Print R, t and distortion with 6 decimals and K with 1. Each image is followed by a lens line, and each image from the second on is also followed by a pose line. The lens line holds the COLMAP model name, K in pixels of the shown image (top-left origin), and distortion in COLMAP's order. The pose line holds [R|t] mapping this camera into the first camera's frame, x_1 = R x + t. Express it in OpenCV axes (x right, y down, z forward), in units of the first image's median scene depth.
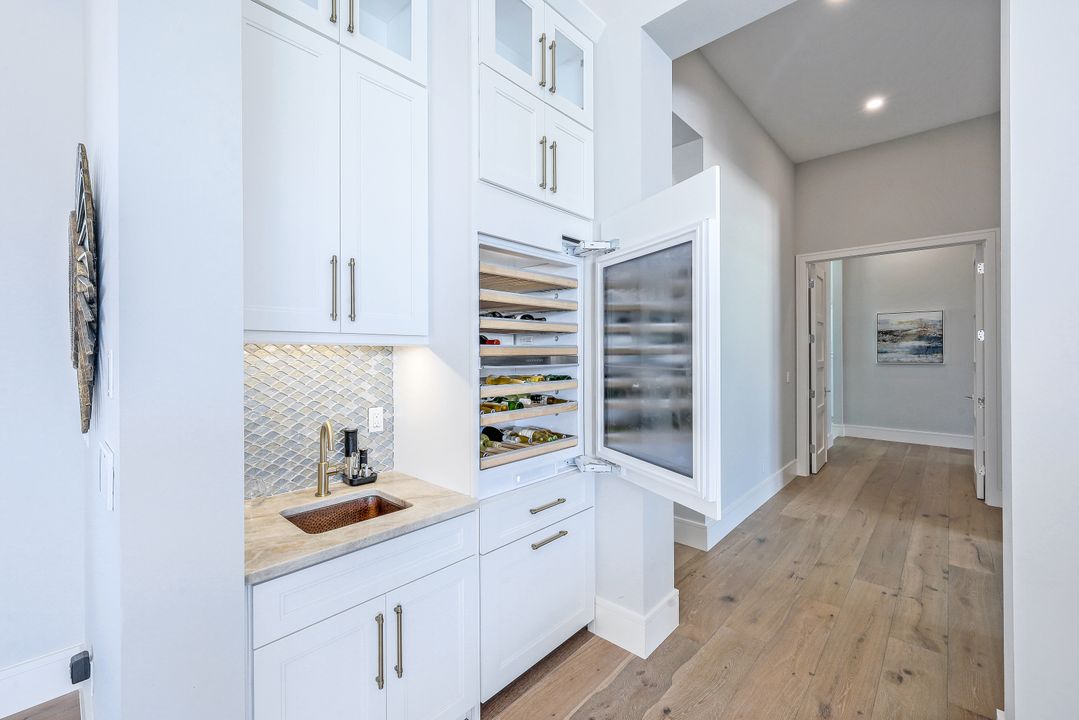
lens RADIAL K [[440.9, 0, 533.7], [0, 440.9, 353.9], [0, 0, 1]] dist [0.003468, 0.000465]
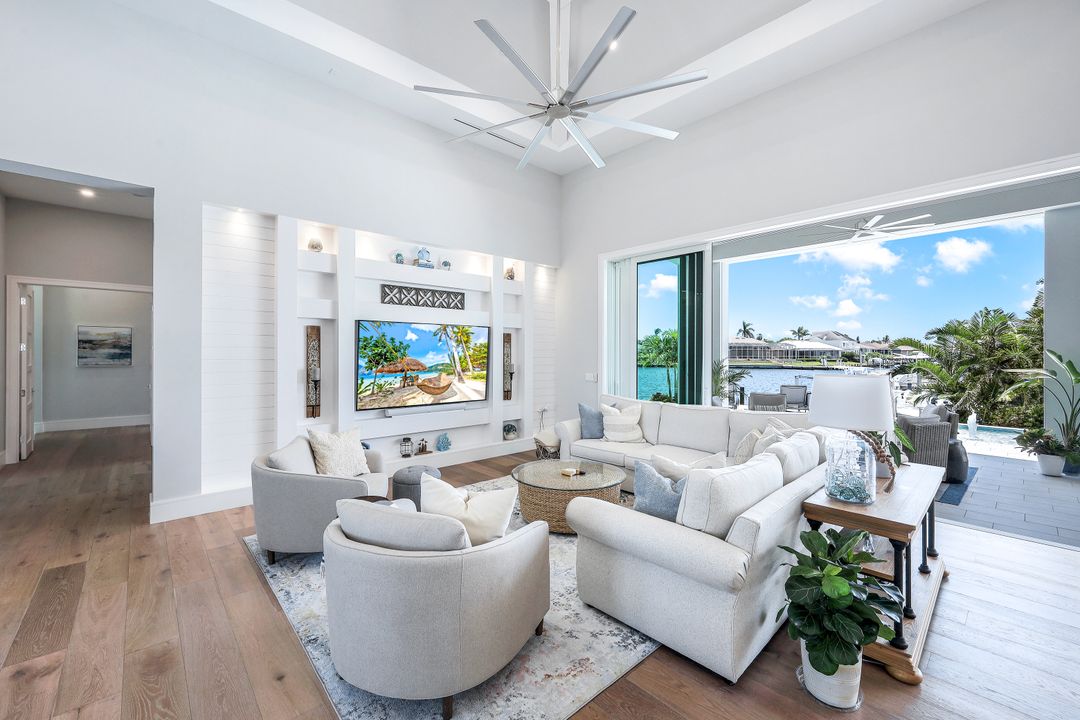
lens RADIAL K [[437.9, 0, 535.1], [0, 437.9, 350.8], [0, 0, 1]] dist [0.000632, 0.000205]
pose [[0.080003, 0.010560, 0.996739, -0.348892], [-0.001207, 0.999944, -0.010498, -0.011453], [-0.996794, -0.000363, 0.080011, -0.377386]]
